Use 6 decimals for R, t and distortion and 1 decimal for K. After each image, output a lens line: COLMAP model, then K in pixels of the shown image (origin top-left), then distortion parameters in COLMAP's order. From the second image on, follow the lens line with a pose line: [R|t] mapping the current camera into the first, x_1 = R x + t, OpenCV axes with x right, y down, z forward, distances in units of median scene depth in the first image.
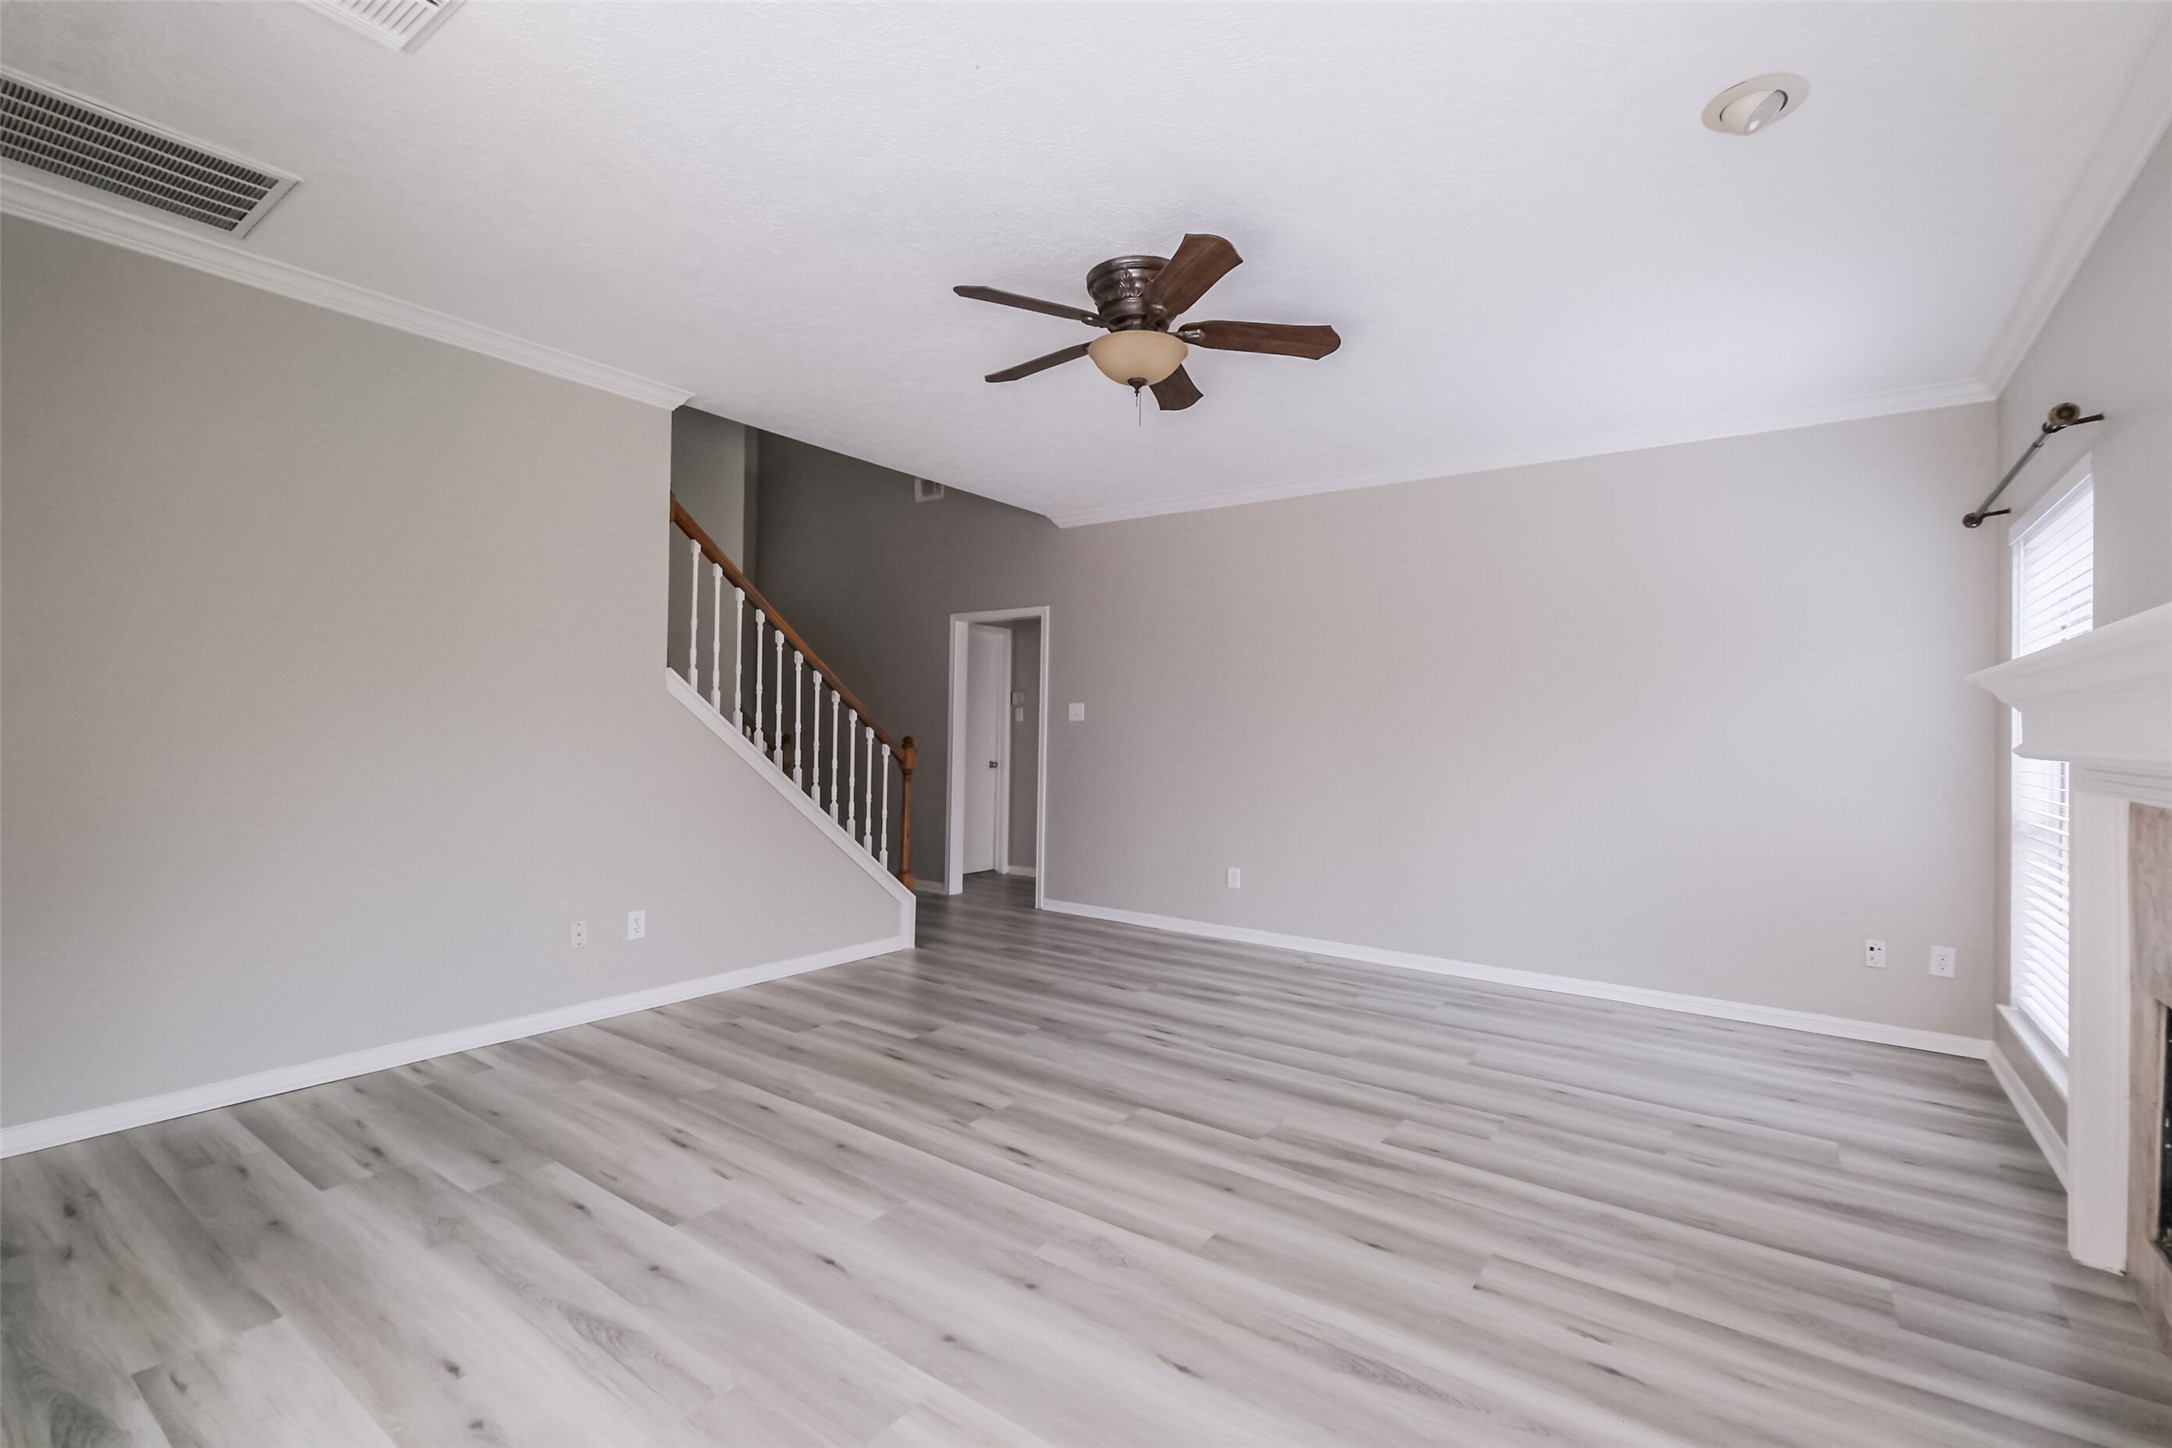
lens RADIAL K [[965.3, 0, 1087.6], [0, 965.3, 732.6], [0, 0, 1]] dist [0.000670, 0.001149]
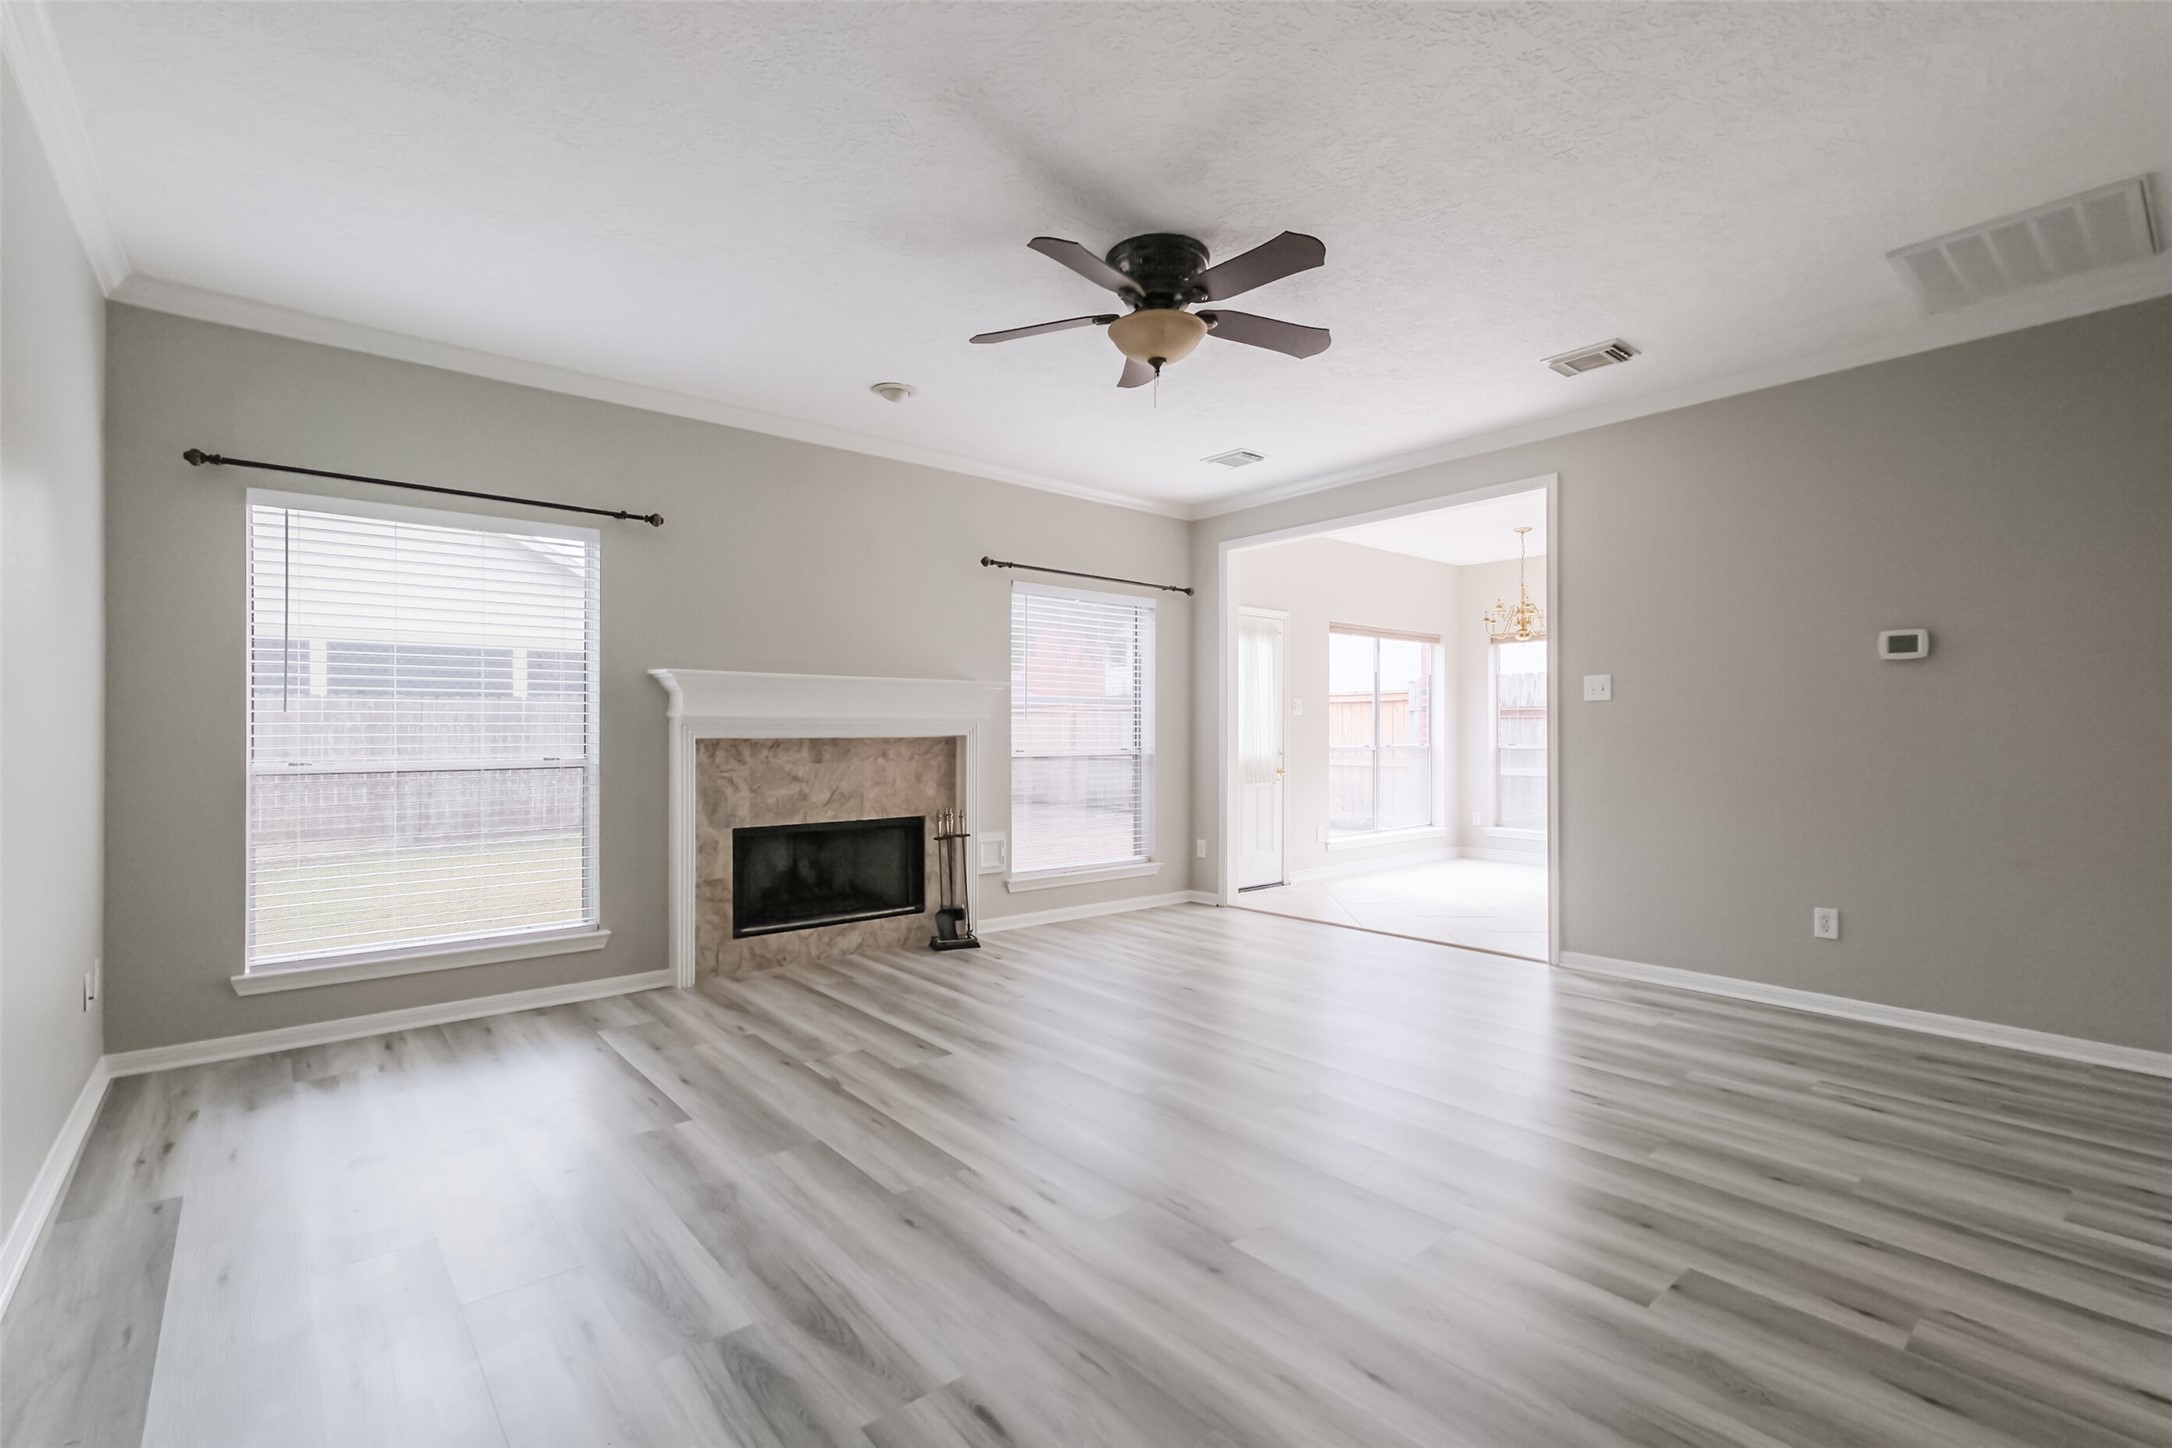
lens RADIAL K [[965.3, 0, 1088.9], [0, 965.3, 730.4], [0, 0, 1]] dist [0.000670, 0.001149]
pose [[-0.970626, -0.017995, 0.239920, -0.116938], [-0.016702, 0.999833, 0.007425, 0.015848], [-0.240013, 0.003199, -0.970764, 1.858267]]
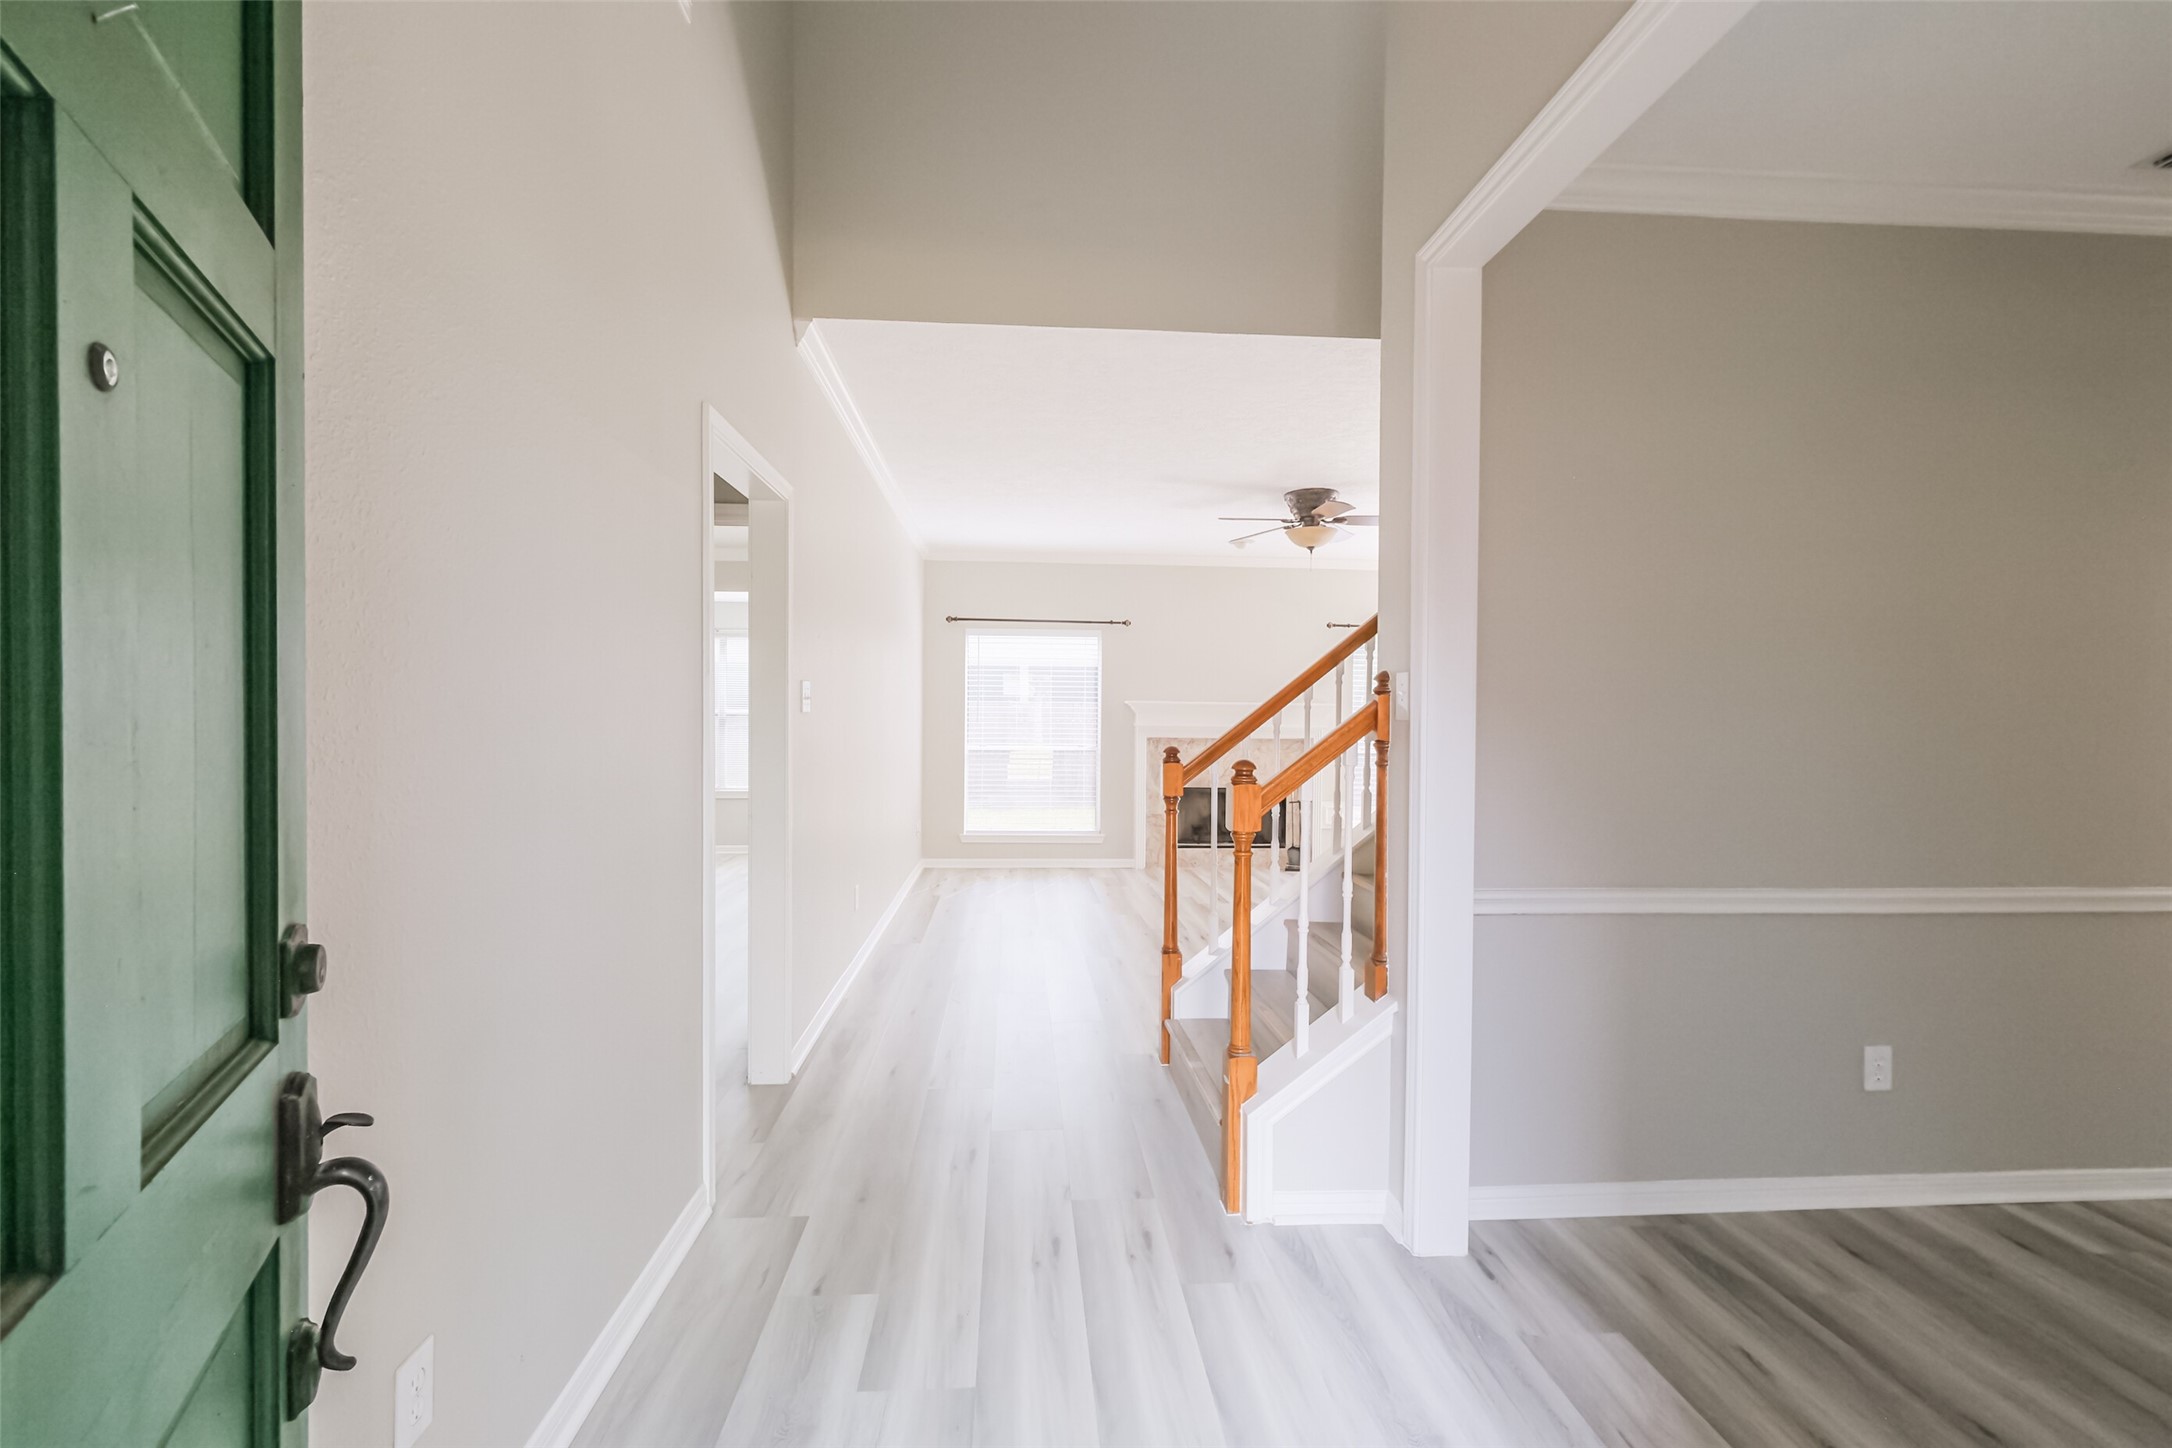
lens RADIAL K [[965.3, 0, 1077.3], [0, 965.3, 728.7], [0, 0, 1]] dist [0.000670, 0.001149]
pose [[-0.641864, -0.031924, 0.766154, -1.004478], [-0.017361, 0.999482, 0.027101, -0.036701], [-0.766622, 0.004094, -0.642085, 2.395084]]
